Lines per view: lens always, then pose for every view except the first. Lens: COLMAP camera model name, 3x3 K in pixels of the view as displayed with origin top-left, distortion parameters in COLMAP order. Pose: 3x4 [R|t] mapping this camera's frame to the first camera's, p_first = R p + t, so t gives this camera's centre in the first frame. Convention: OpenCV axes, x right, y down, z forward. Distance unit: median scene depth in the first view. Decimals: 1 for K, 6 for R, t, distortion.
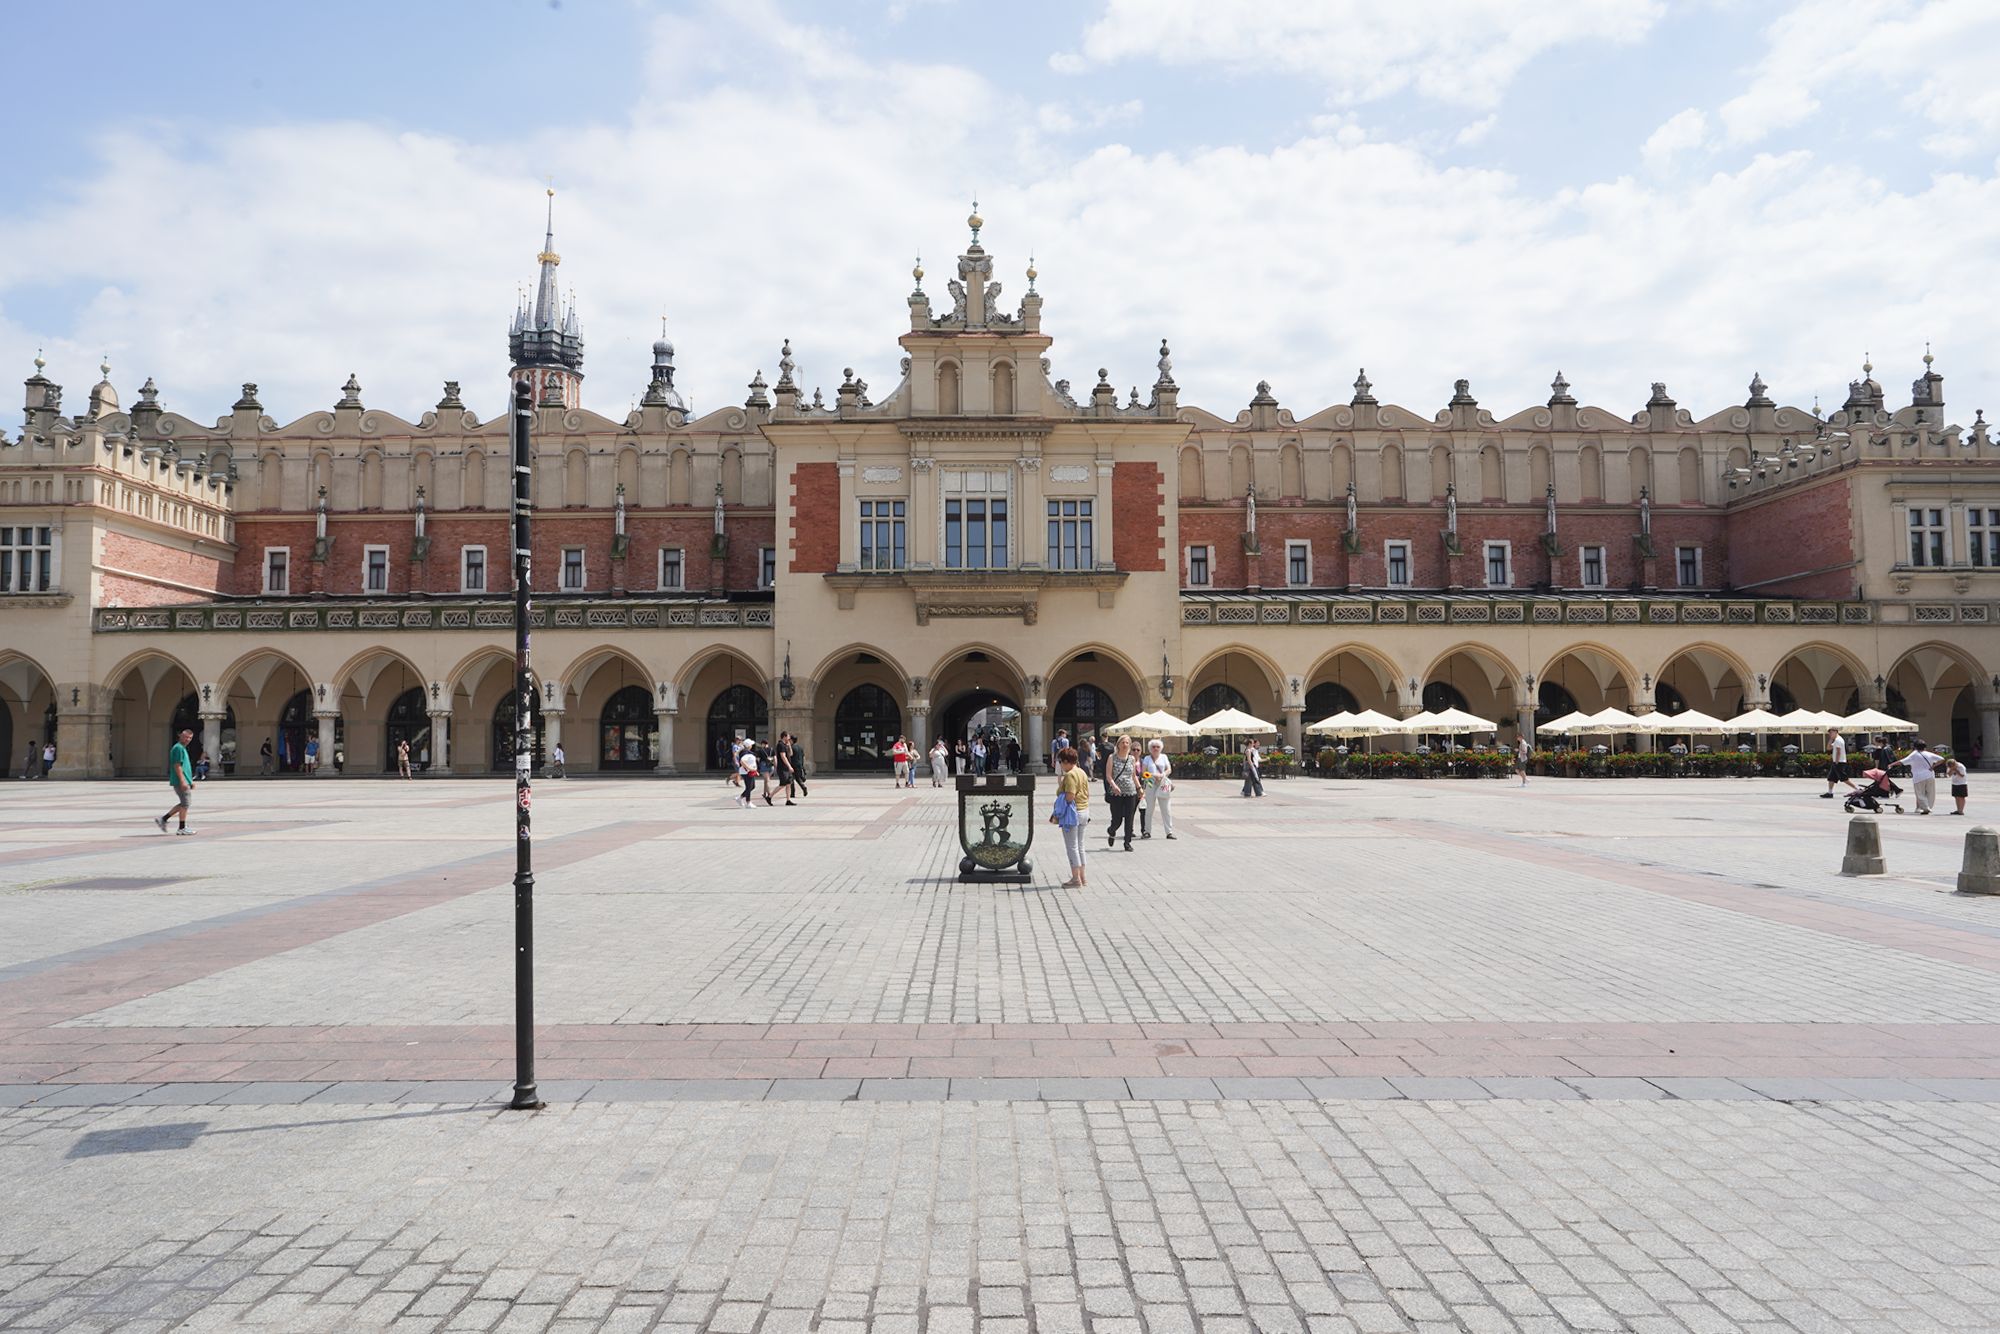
lens RADIAL K [[1385.7, 0, 999.3], [0, 1385.7, 669.5], [0, 0, 1]] dist [-0.008780, 0.009068]
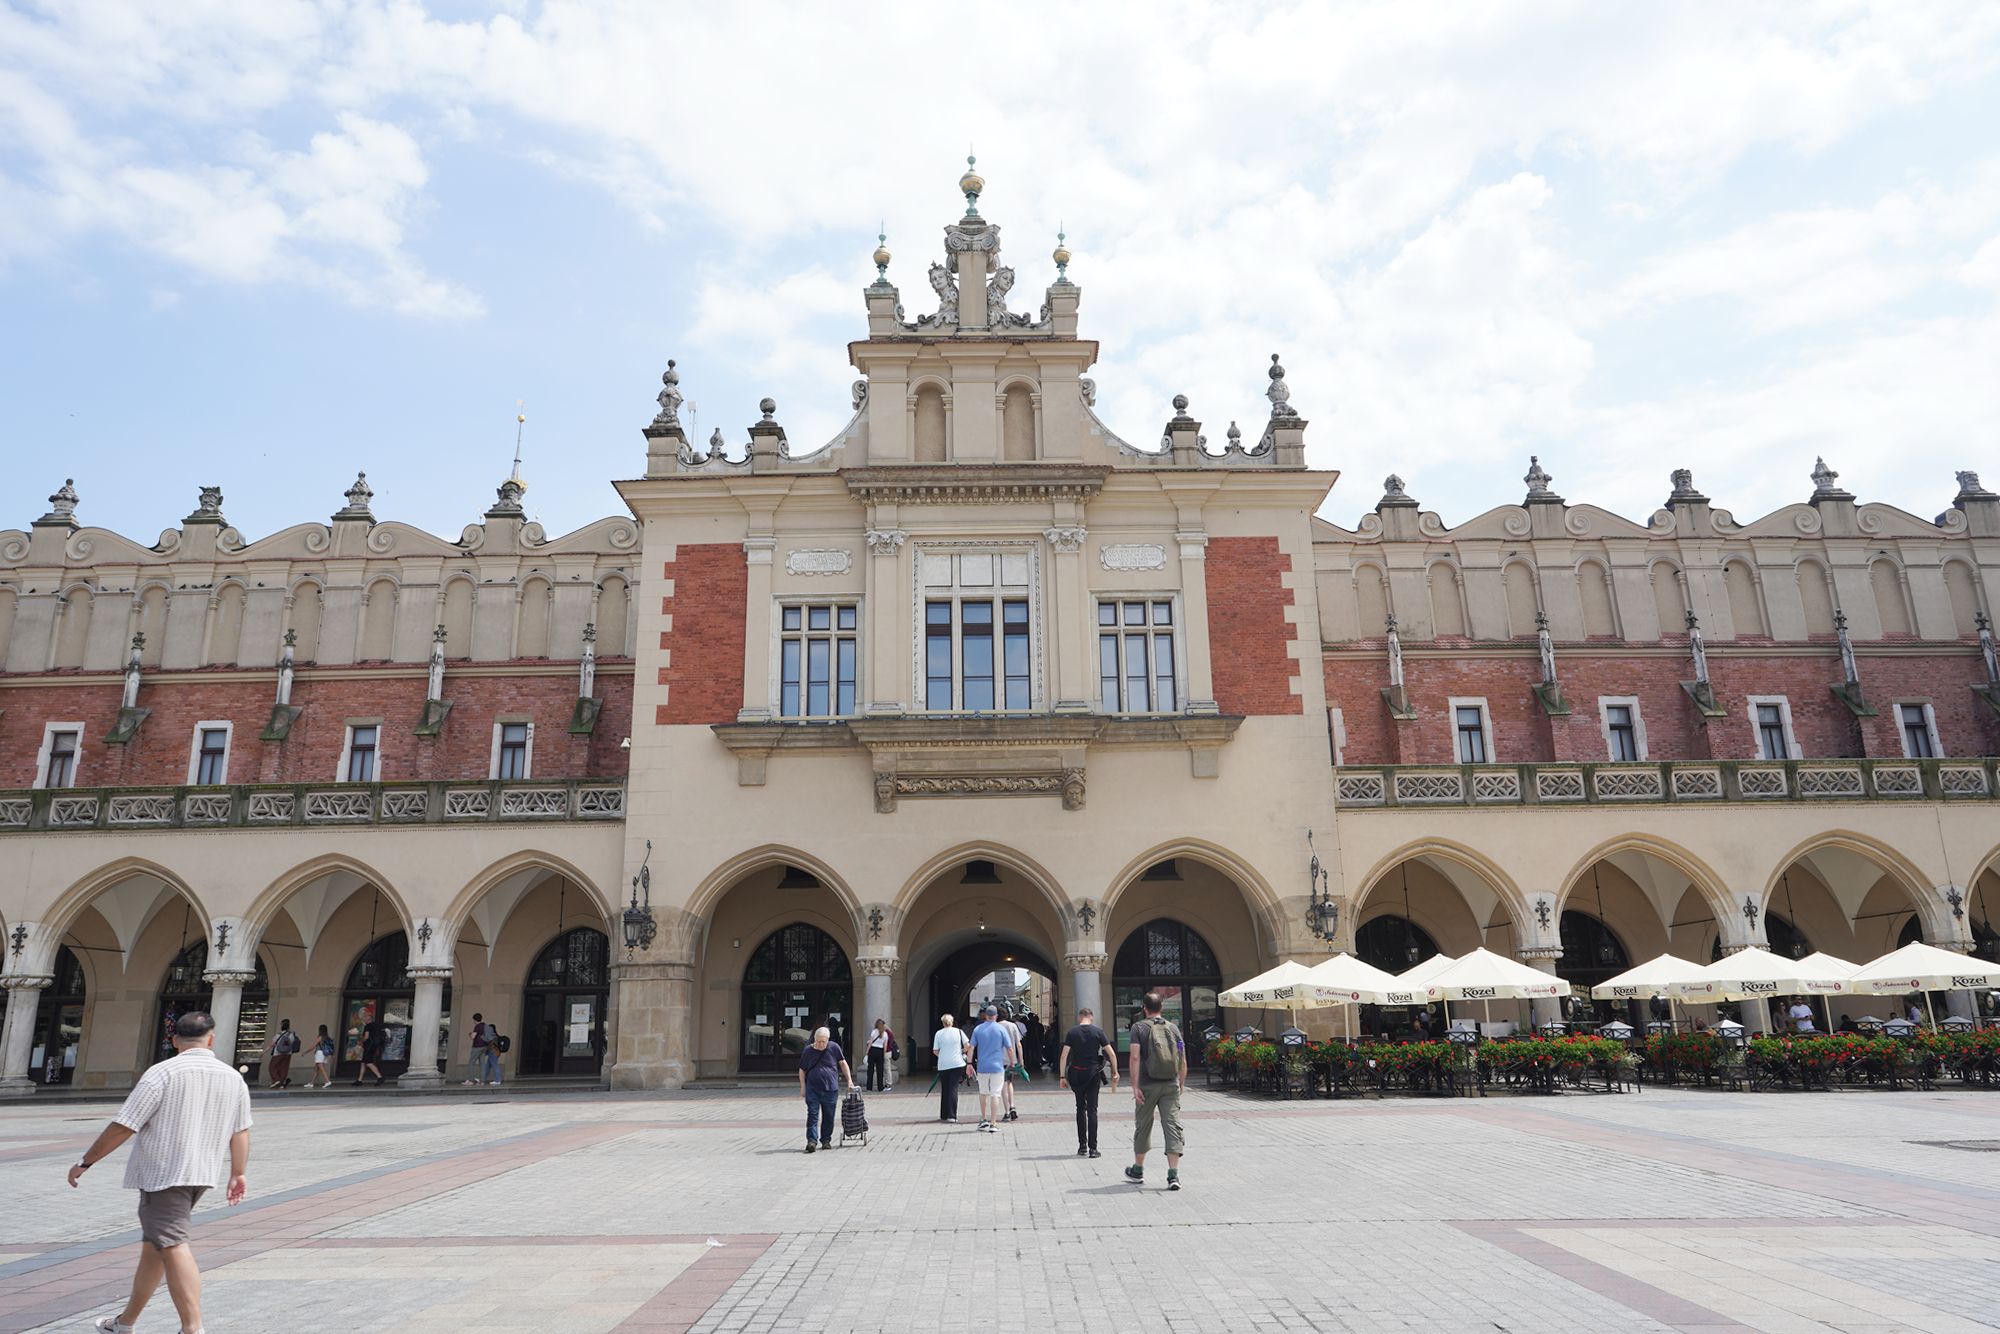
lens RADIAL K [[1385.7, 0, 996.8], [0, 1385.7, 661.8], [0, 0, 1]] dist [-0.008780, 0.009068]
pose [[0.999906, -0.013288, -0.003447, -0.006268], [0.012337, 0.979927, -0.198975, 0.020482], [0.006022, 0.198914, 0.979999, 0.407239]]
